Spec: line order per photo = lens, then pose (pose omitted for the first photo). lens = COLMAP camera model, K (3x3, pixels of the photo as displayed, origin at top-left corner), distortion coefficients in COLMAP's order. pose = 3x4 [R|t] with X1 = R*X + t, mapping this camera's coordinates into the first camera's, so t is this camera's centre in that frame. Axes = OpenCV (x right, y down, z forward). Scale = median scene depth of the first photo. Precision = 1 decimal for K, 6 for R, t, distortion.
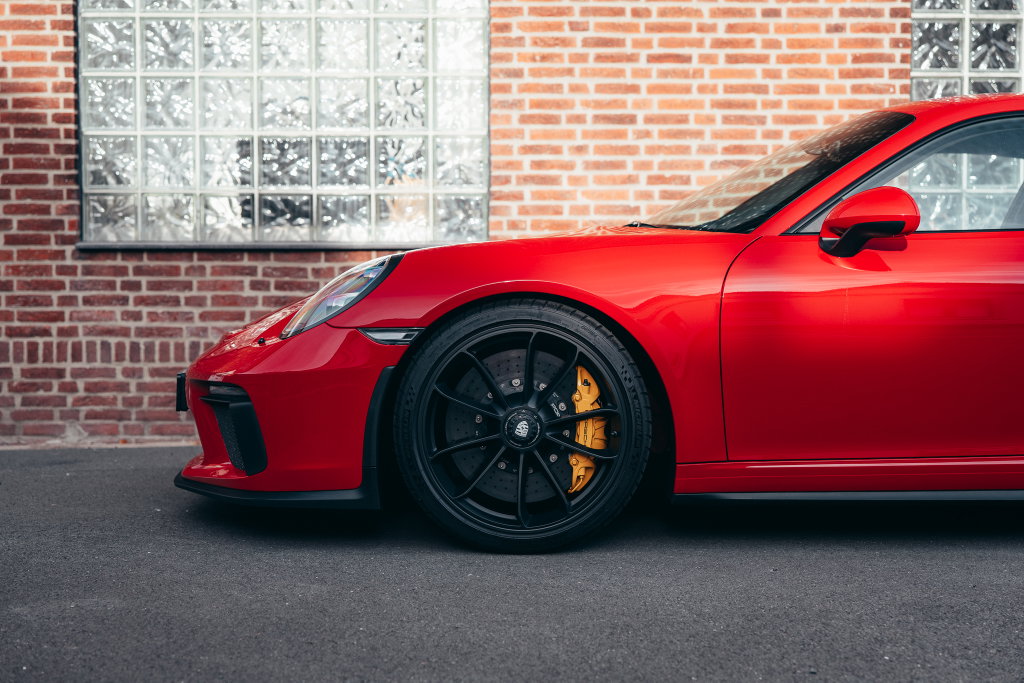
lens RADIAL K [[1628.7, 0, 507.5], [0, 1628.7, 347.0], [0, 0, 1]] dist [0.003528, 0.000000]
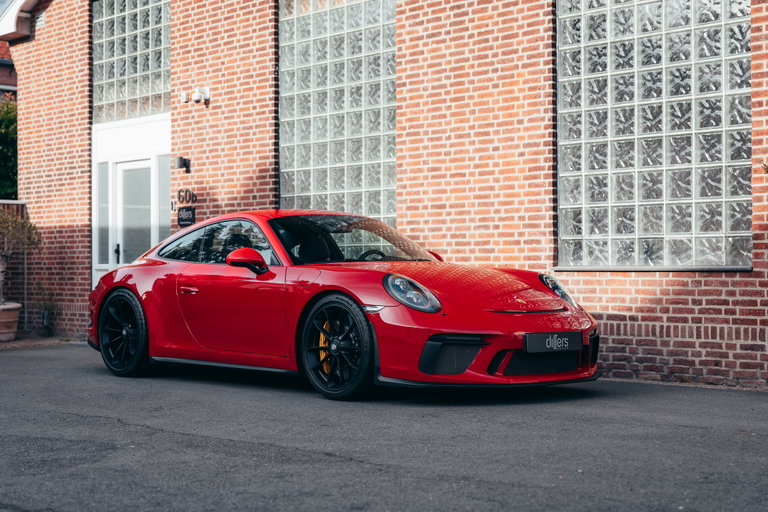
lens RADIAL K [[1307.7, 0, 340.5], [0, 1307.7, 257.5], [0, 0, 1]] dist [0.002302, 0.000000]
pose [[0.638954, -0.008836, -0.769195, 1.232564], [-0.046133, 0.997694, -0.049783, 0.008999], [0.767861, 0.067294, 0.637073, -0.119320]]
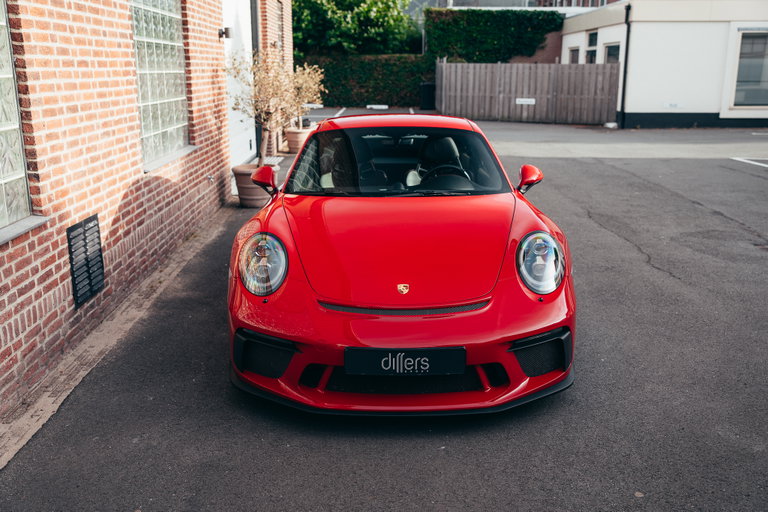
lens RADIAL K [[737.2, 0, 386.0], [0, 737.2, 256.4], [0, 0, 1]] dist [0.022215, 0.000000]
pose [[-0.004839, -0.250350, 0.968143, -0.568697], [0.063388, 0.966131, 0.250147, -0.159597], [-0.997977, 0.062579, 0.011194, 0.737888]]
